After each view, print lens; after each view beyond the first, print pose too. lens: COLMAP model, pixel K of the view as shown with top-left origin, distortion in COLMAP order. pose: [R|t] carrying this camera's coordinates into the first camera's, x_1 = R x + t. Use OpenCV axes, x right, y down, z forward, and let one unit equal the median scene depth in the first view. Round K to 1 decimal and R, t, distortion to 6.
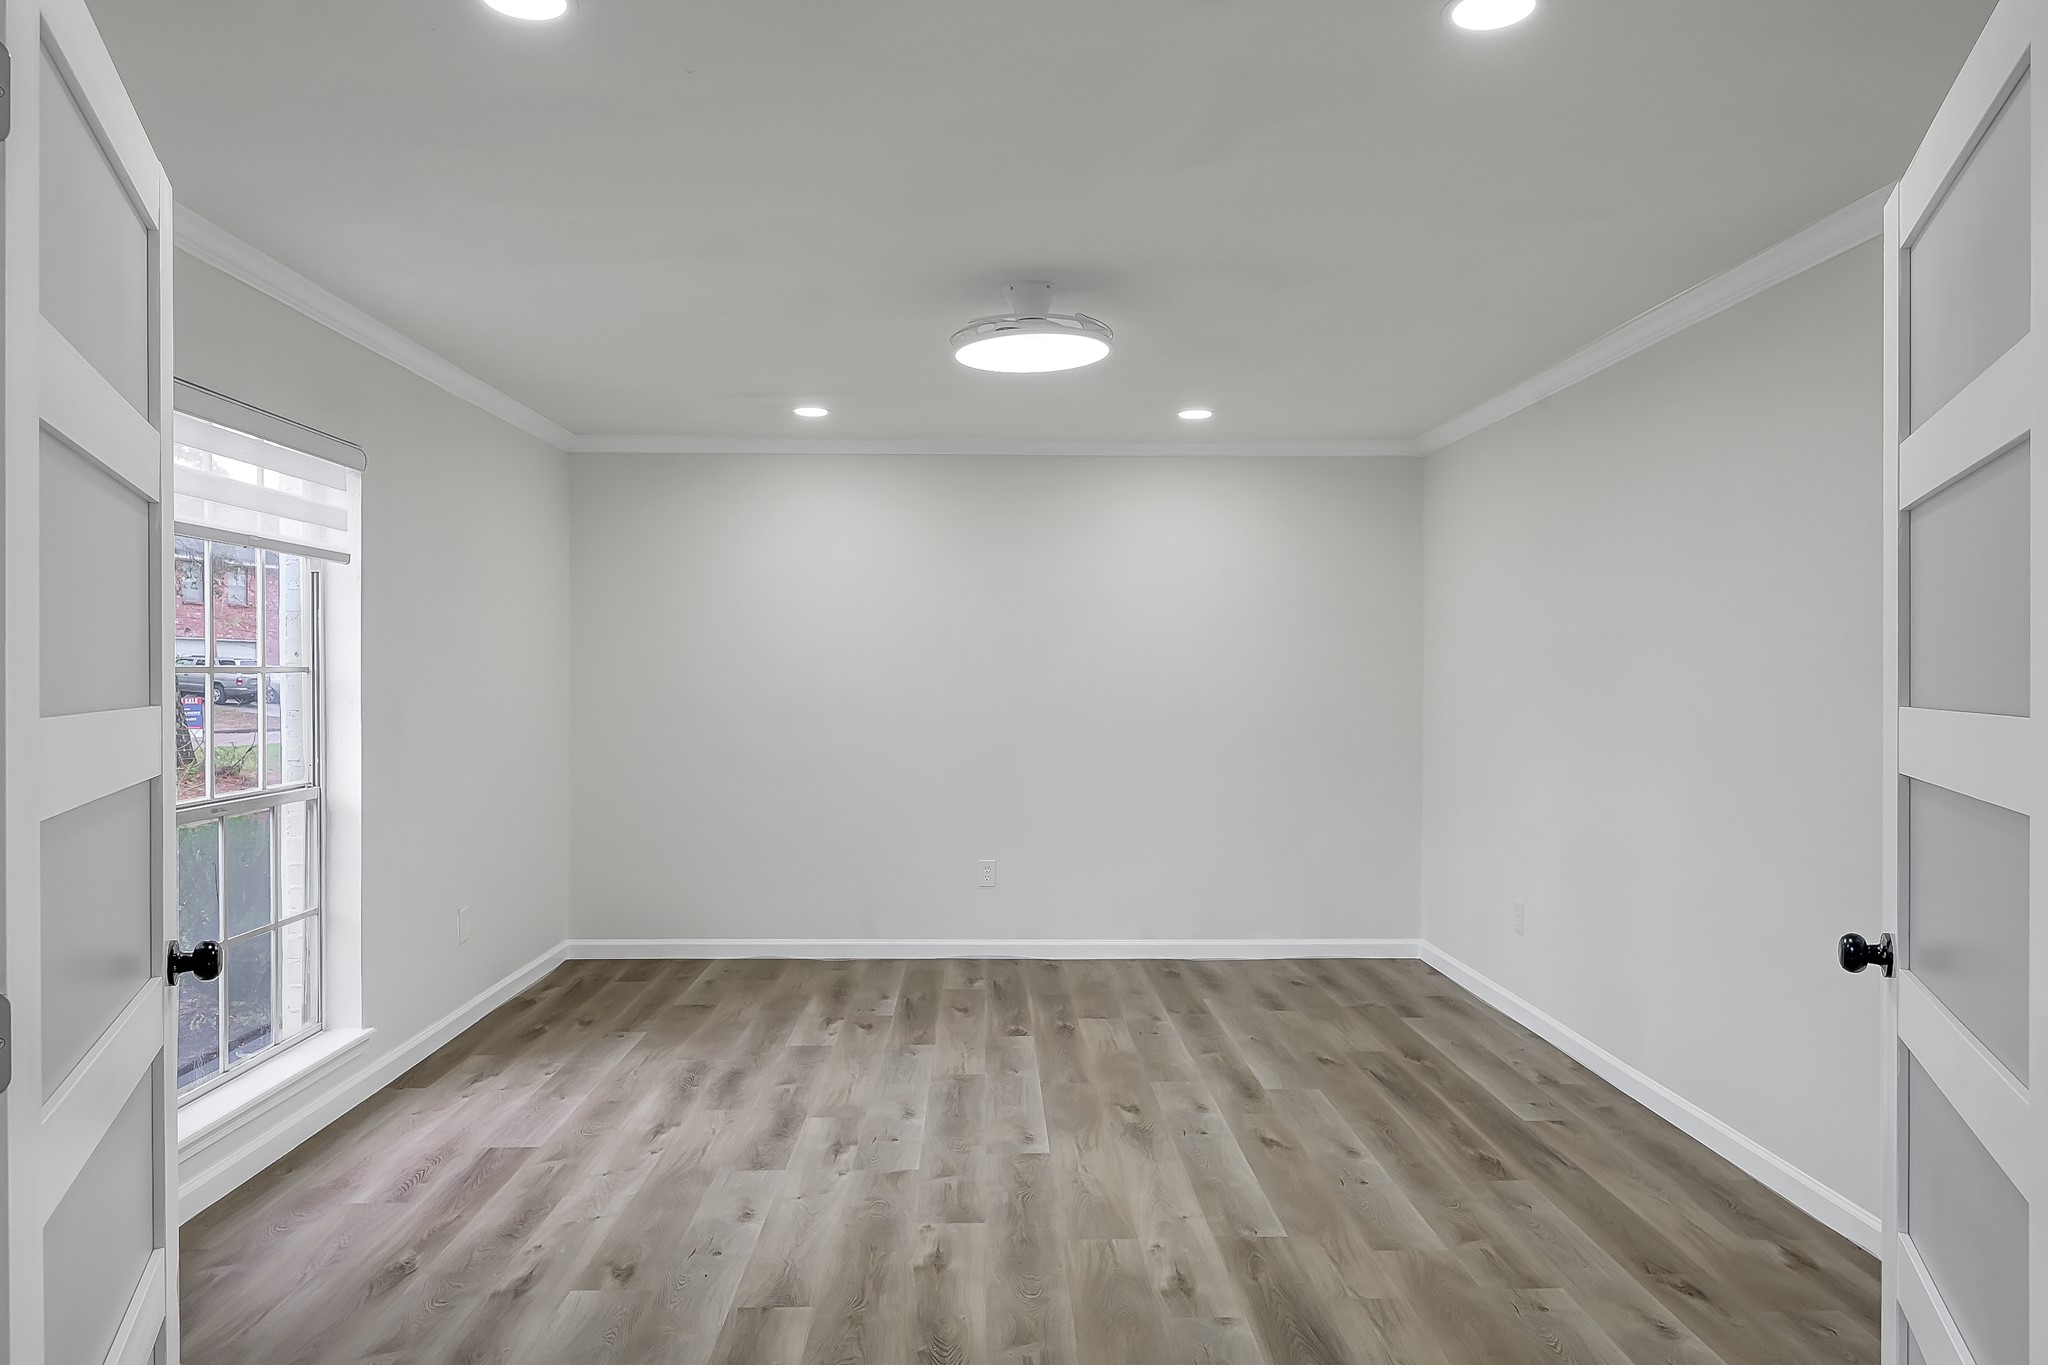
lens RADIAL K [[1399.0, 0, 1022.9], [0, 1399.0, 681.3], [0, 0, 1]] dist [-0.005335, 0.001520]
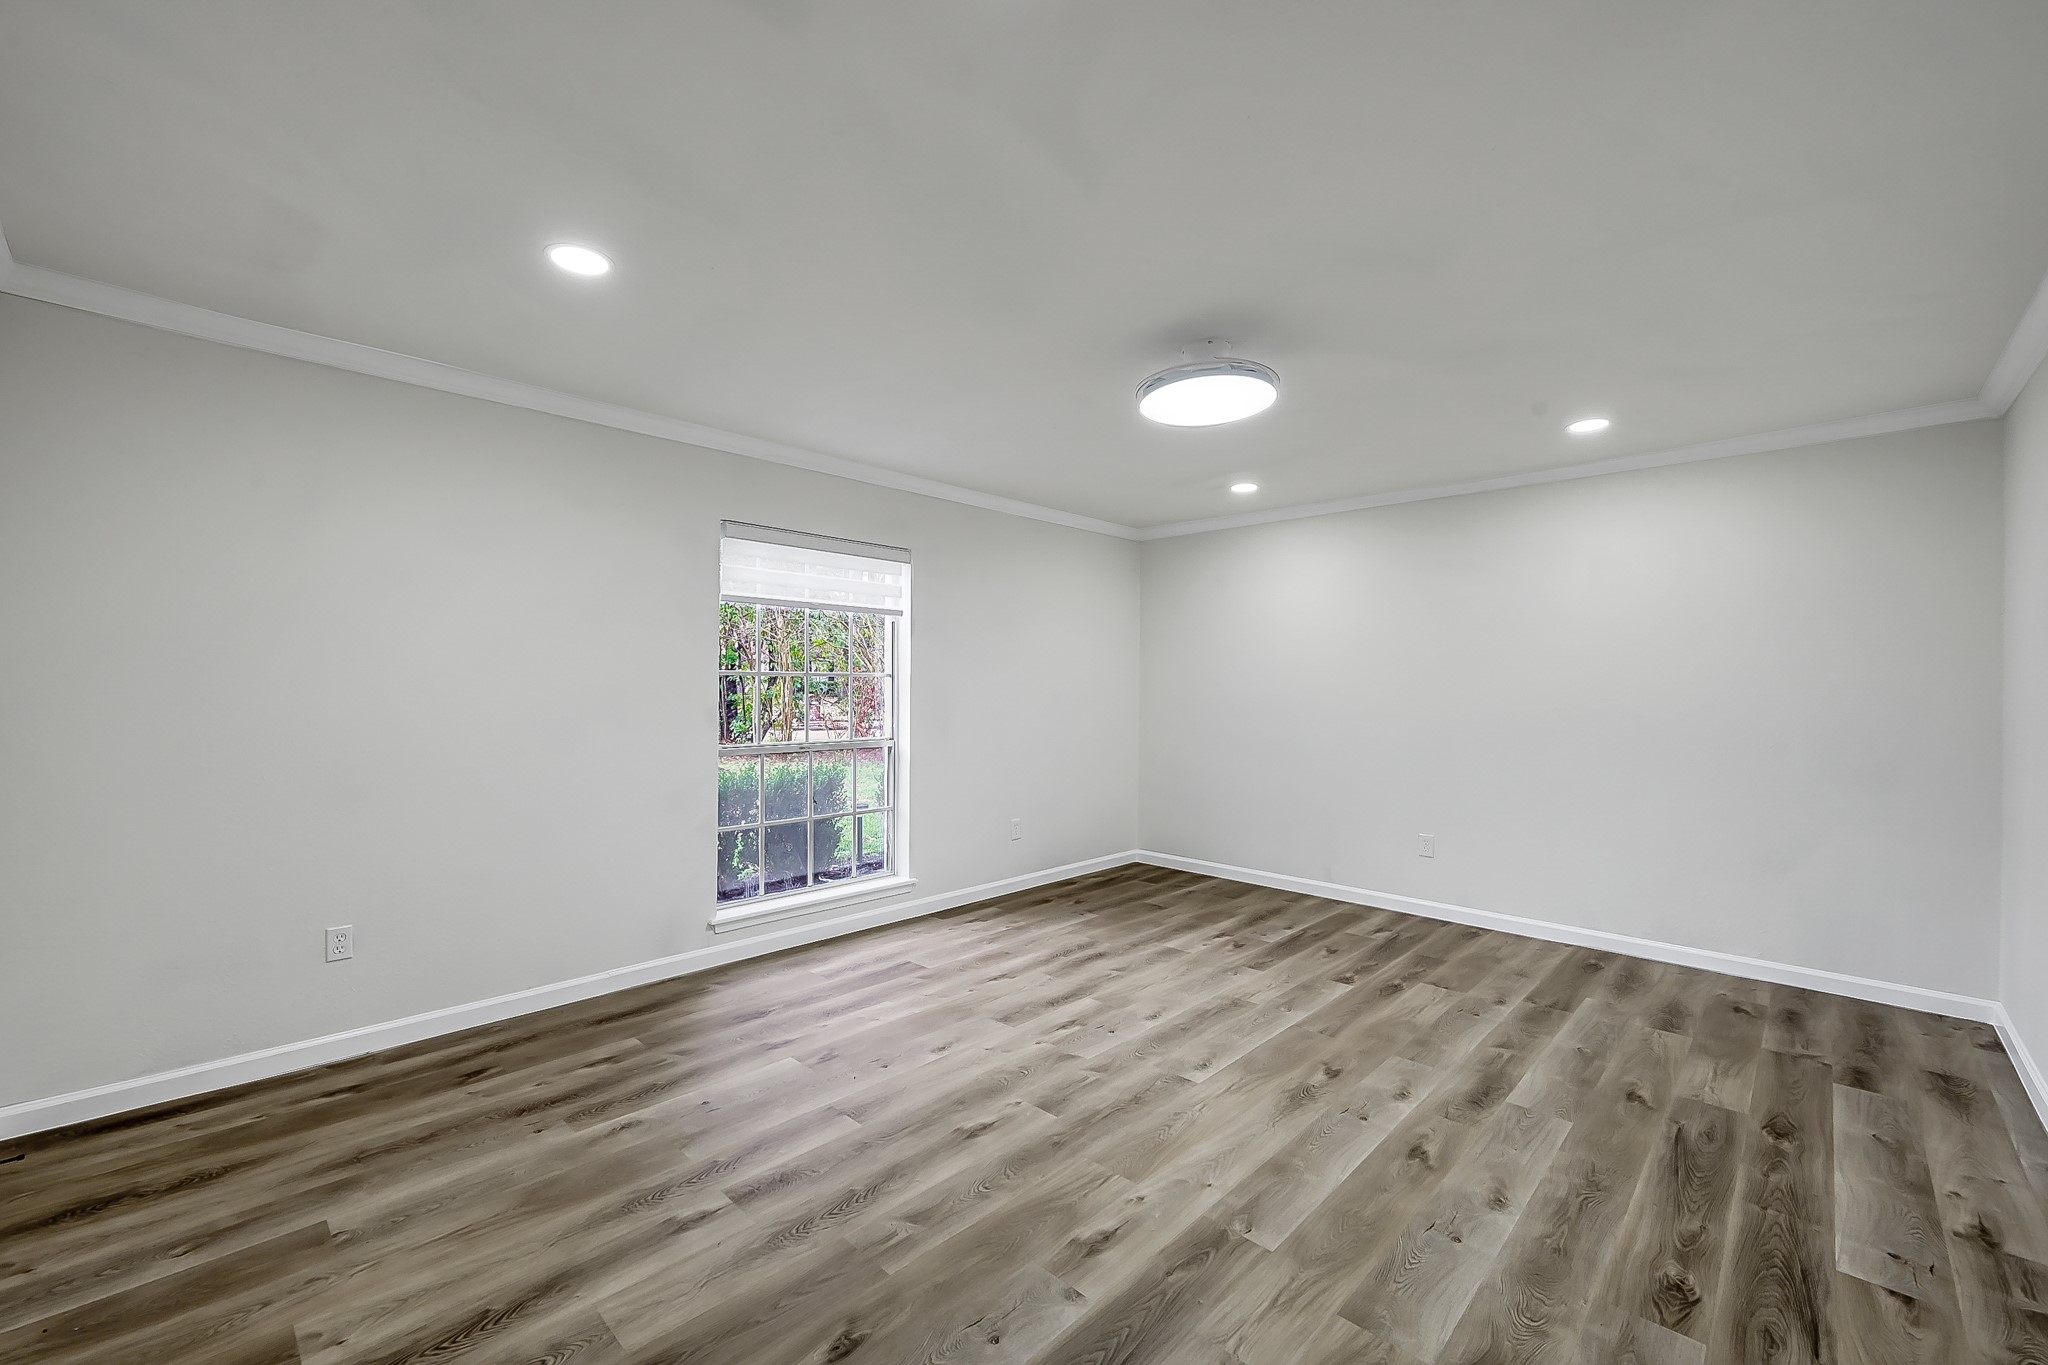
lens RADIAL K [[824.7, 0, 980.9], [0, 824.7, 696.6], [0, 0, 1]] dist [0.002009, -0.000325]
pose [[0.683143, 0.011998, -0.730186, 0.383044], [-0.009242, 0.999927, 0.007784, 0.009994], [0.730226, 0.001431, 0.683204, 0.383670]]
